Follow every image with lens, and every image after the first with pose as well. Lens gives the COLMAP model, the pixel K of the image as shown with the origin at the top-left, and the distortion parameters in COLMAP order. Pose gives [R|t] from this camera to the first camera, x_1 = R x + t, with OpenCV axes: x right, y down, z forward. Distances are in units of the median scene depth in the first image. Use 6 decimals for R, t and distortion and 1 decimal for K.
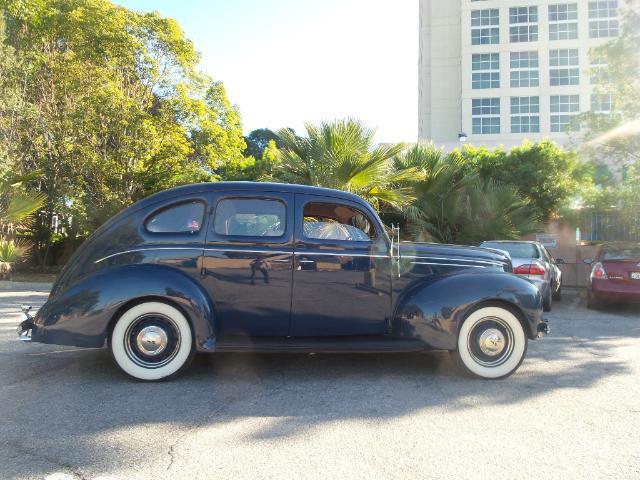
lens RADIAL K [[455.5, 0, 323.7], [0, 455.5, 239.7], [0, 0, 1]] dist [-0.009537, -0.004030]
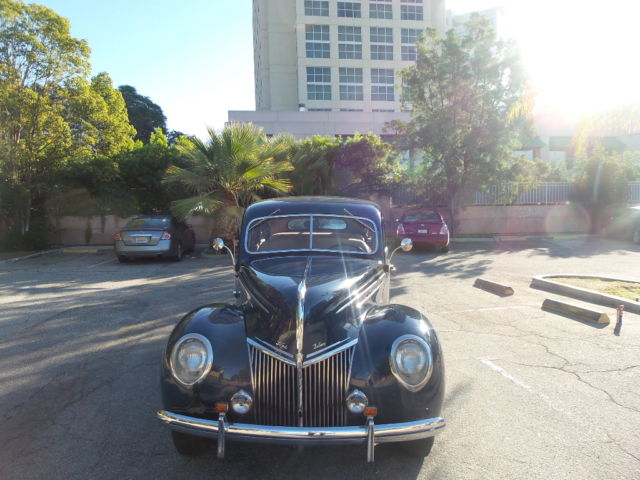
lens RADIAL K [[455.5, 0, 323.7], [0, 455.5, 239.7], [0, 0, 1]] dist [-0.009537, -0.004030]
pose [[0.936706, -0.060403, 0.344866, -0.050537], [0.024422, 0.993879, 0.107745, -0.017348], [-0.349263, -0.092503, 0.932448, -0.098673]]
